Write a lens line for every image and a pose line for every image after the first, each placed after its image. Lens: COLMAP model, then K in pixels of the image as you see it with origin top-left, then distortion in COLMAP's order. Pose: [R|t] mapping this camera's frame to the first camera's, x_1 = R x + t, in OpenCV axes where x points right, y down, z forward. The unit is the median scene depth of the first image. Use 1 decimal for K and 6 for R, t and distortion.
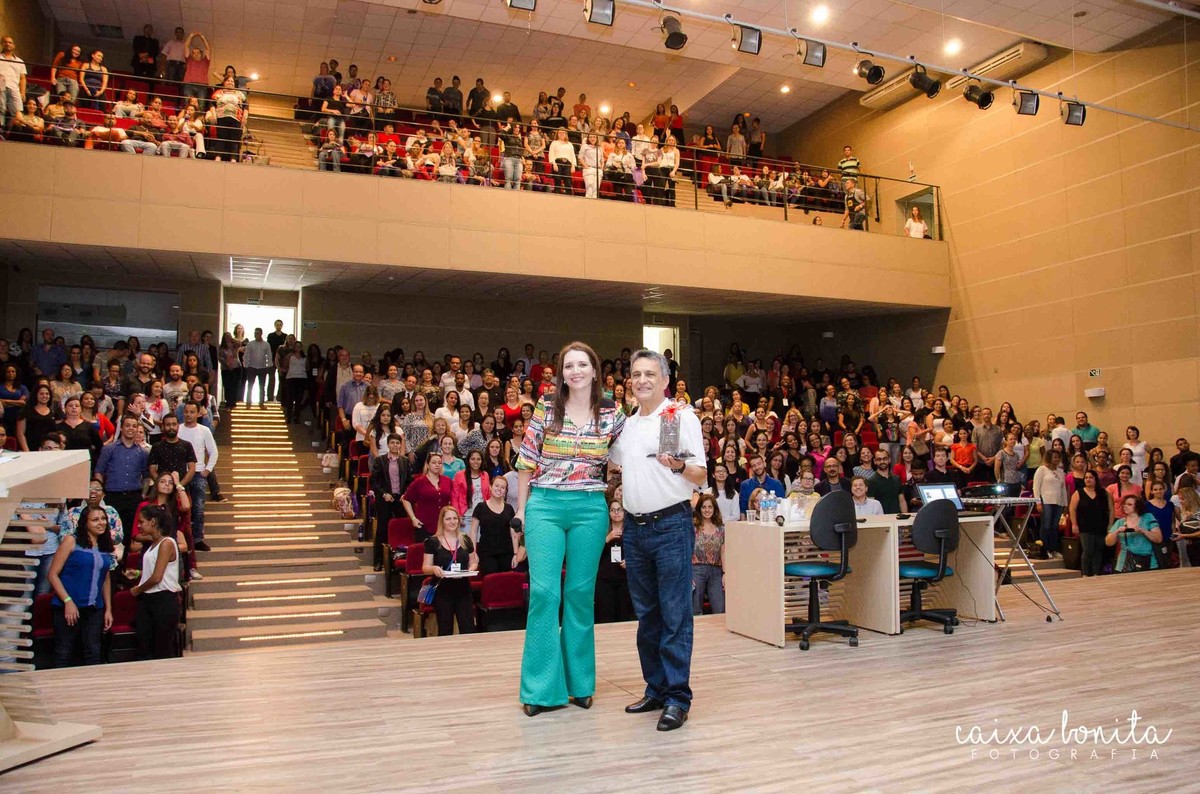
lens RADIAL K [[941.7, 0, 604.4], [0, 941.7, 394.3], [0, 0, 1]] dist [-0.166941, 0.133021]
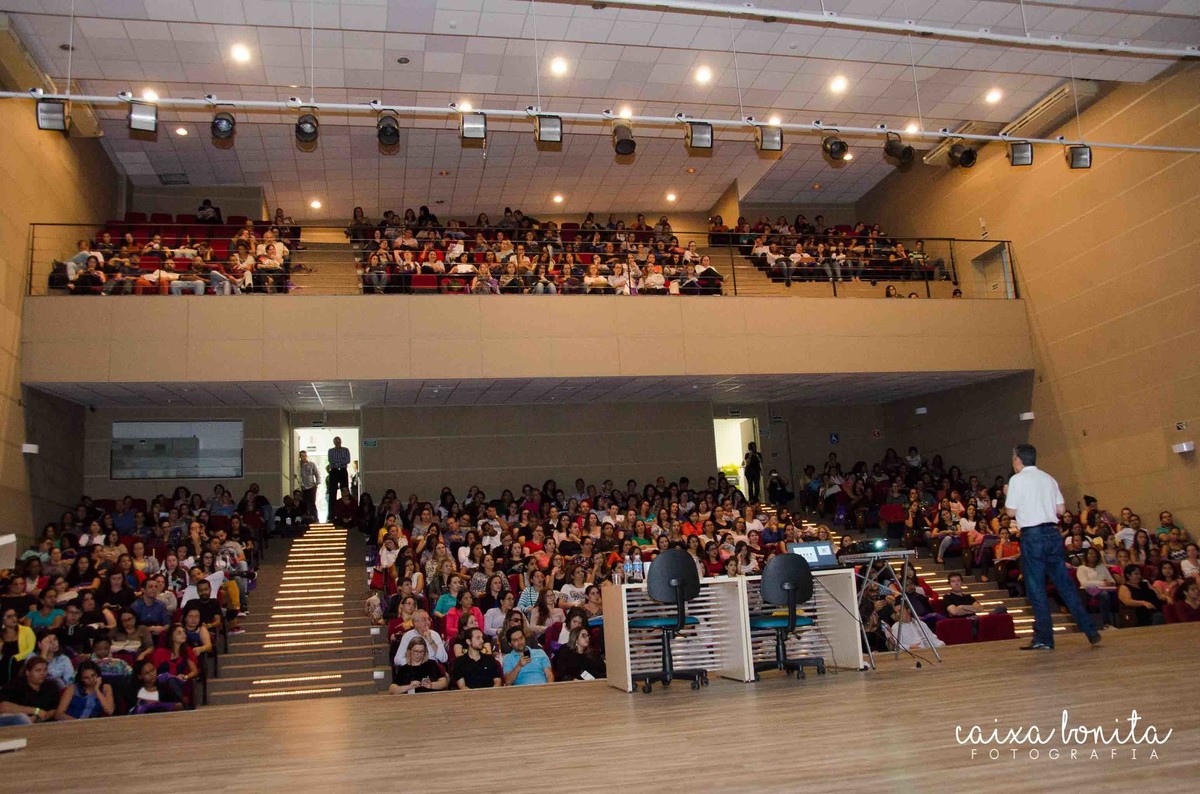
lens RADIAL K [[1056.0, 0, 602.8], [0, 1056.0, 390.5], [0, 0, 1]] dist [-0.136788, 0.136208]
pose [[0.983271, -0.085101, -0.161046, 0.136037], [0.066987, 0.991134, -0.114747, 0.018686], [0.169383, 0.102039, 0.980254, -0.096672]]
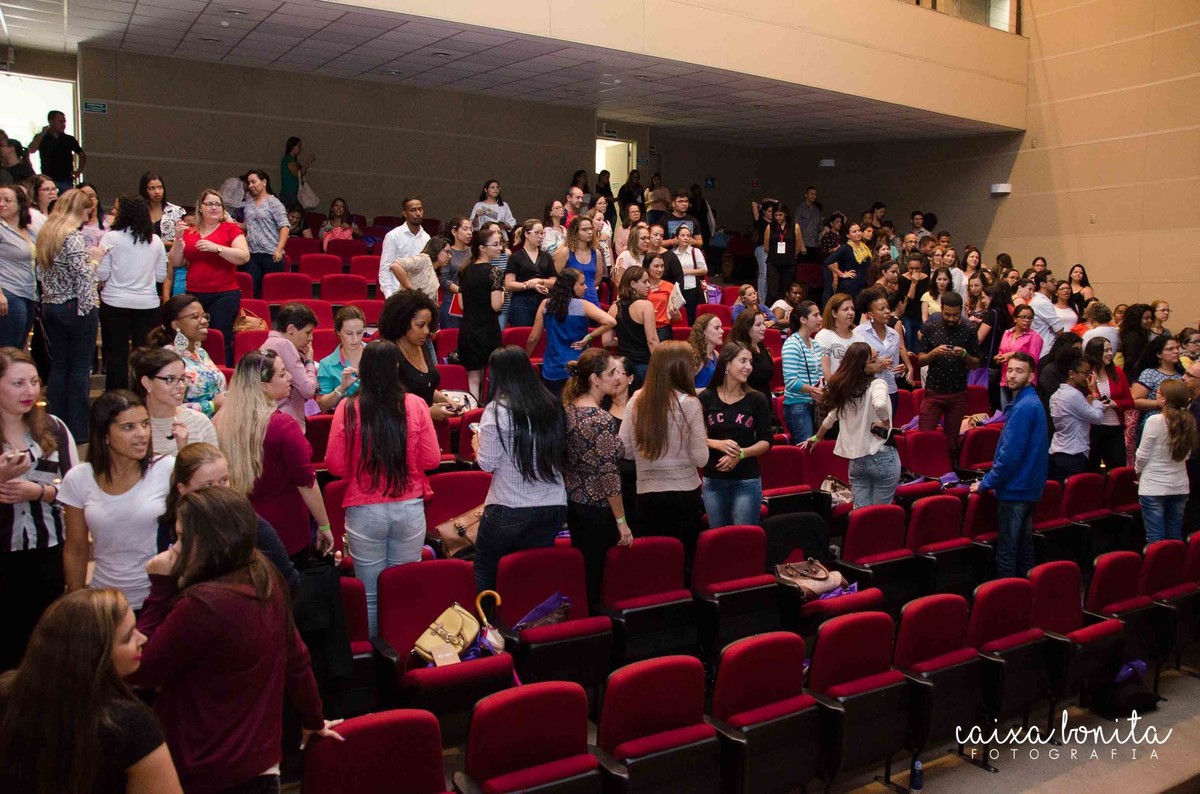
lens RADIAL K [[951.6, 0, 600.0], [0, 951.6, 397.0], [0, 0, 1]] dist [-0.171077, 0.144051]
pose [[0.989149, 0.006388, 0.146778, -0.076361], [-0.030918, 0.985732, 0.165456, 0.005831], [-0.143627, -0.168199, 0.975234, 0.345962]]
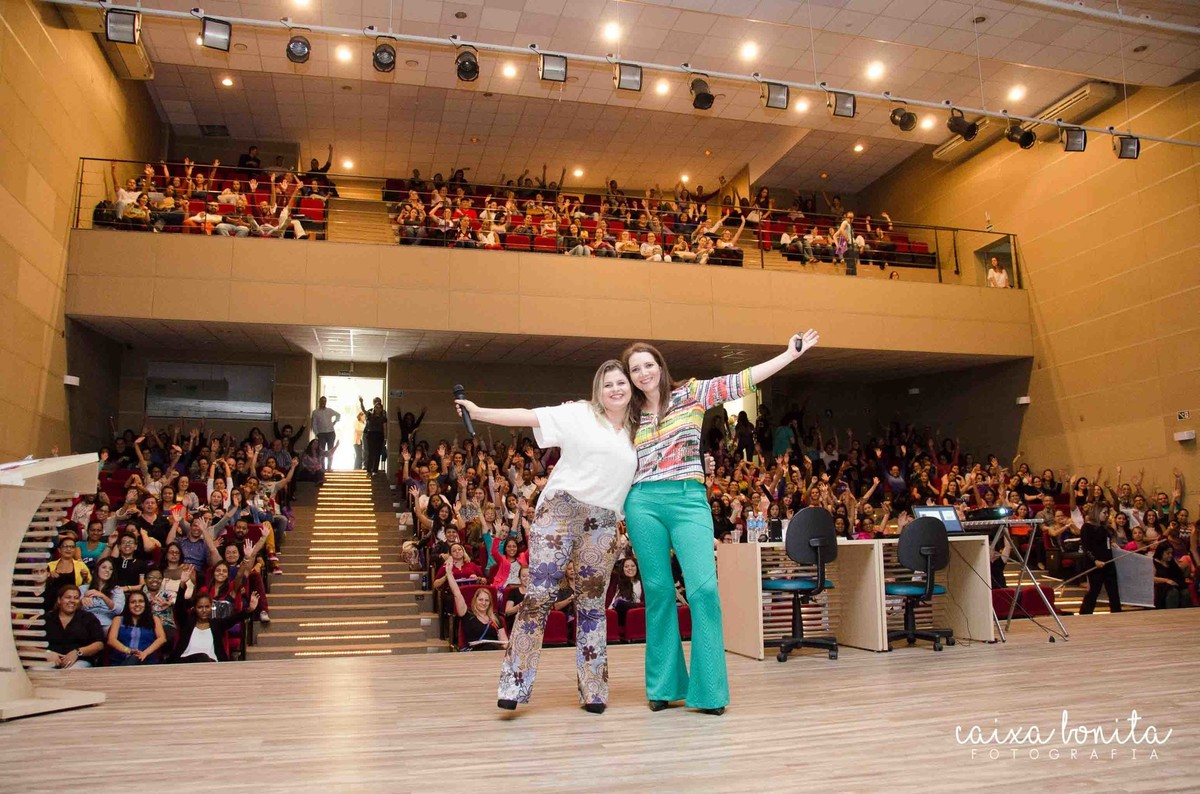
lens RADIAL K [[951.6, 0, 600.0], [0, 951.6, 397.0], [0, 0, 1]] dist [-0.171077, 0.144051]
pose [[0.991081, -0.029821, -0.129879, 0.054496], [0.019360, 0.996520, -0.081080, 0.021825], [0.131845, 0.077842, 0.988209, -0.024997]]
